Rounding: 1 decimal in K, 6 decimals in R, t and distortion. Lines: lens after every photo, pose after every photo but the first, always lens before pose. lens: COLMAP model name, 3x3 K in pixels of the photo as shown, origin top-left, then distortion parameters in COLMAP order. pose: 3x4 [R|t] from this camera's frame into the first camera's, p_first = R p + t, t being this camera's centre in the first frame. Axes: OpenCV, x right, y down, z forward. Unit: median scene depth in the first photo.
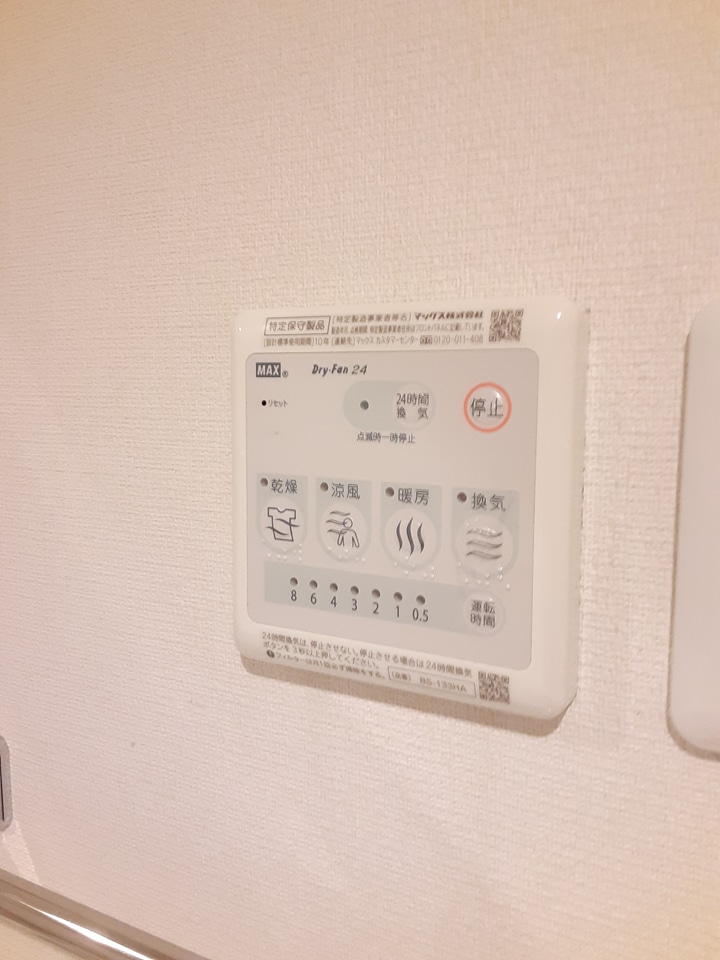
lens RADIAL K [[782.0, 0, 357.3], [0, 782.0, 463.9], [0, 0, 1]] dist [0.150440, -0.215377]
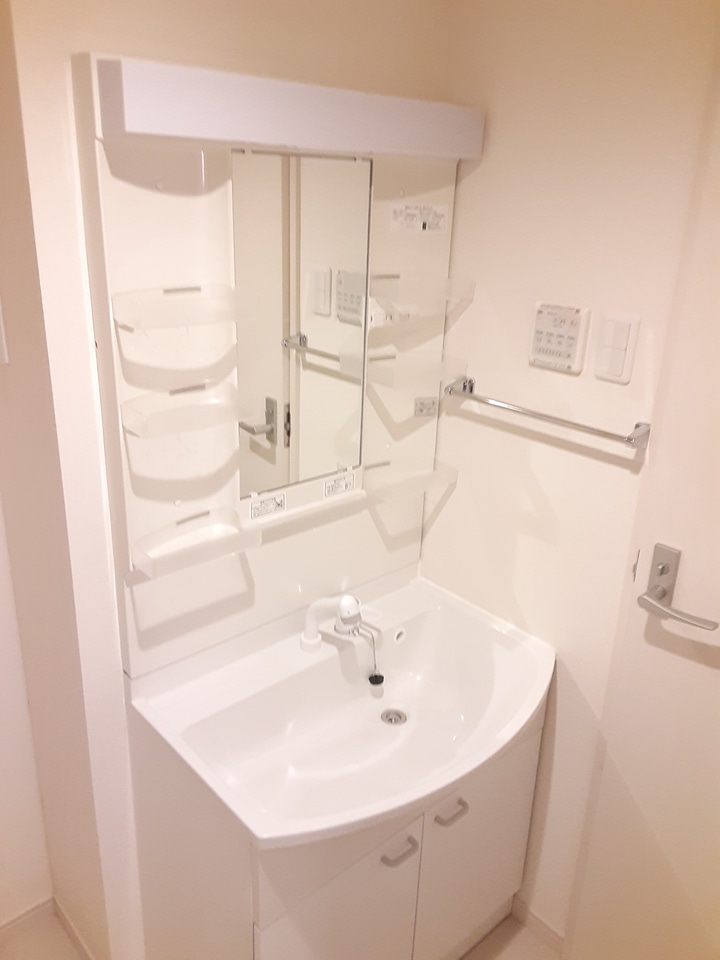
lens RADIAL K [[782.0, 0, 357.3], [0, 782.0, 463.9], [0, 0, 1]] dist [0.150440, -0.215377]
pose [[0.936924, 0.144817, -0.318123, 0.682634], [-0.064434, 0.966094, 0.250020, -0.434547], [0.343544, -0.213752, 0.914488, -5.359608]]
